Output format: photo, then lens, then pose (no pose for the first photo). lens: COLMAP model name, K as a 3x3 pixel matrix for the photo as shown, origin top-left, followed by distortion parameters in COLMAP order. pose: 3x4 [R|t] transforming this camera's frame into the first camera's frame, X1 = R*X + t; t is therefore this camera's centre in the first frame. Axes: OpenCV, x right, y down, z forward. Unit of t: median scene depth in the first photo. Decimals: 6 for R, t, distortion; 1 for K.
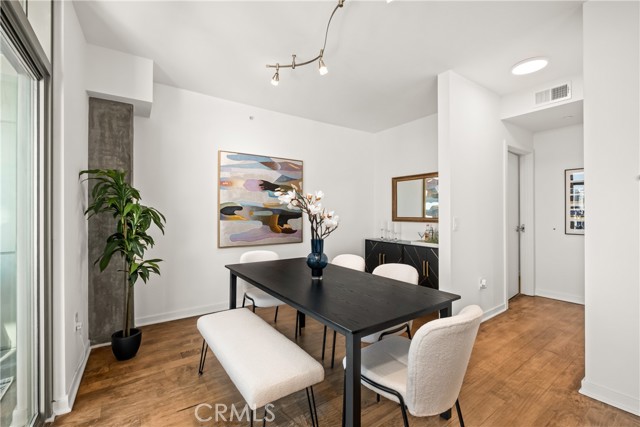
lens RADIAL K [[280.9, 0, 319.2], [0, 280.9, 212.9], [0, 0, 1]] dist [-0.002743, -0.000687]
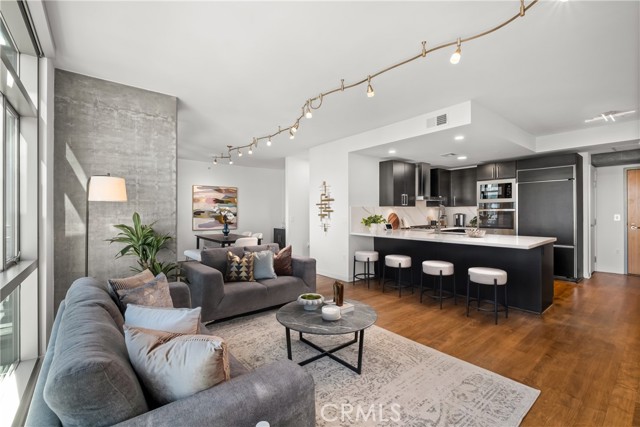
lens RADIAL K [[280.9, 0, 321.8], [0, 280.9, 213.6], [0, 0, 1]] dist [-0.002743, -0.000687]
pose [[0.997696, 0.000506, 0.067848, 0.443942], [-0.000387, 0.999998, -0.001758, -0.001616], [-0.067849, 0.001728, 0.997694, -1.113280]]
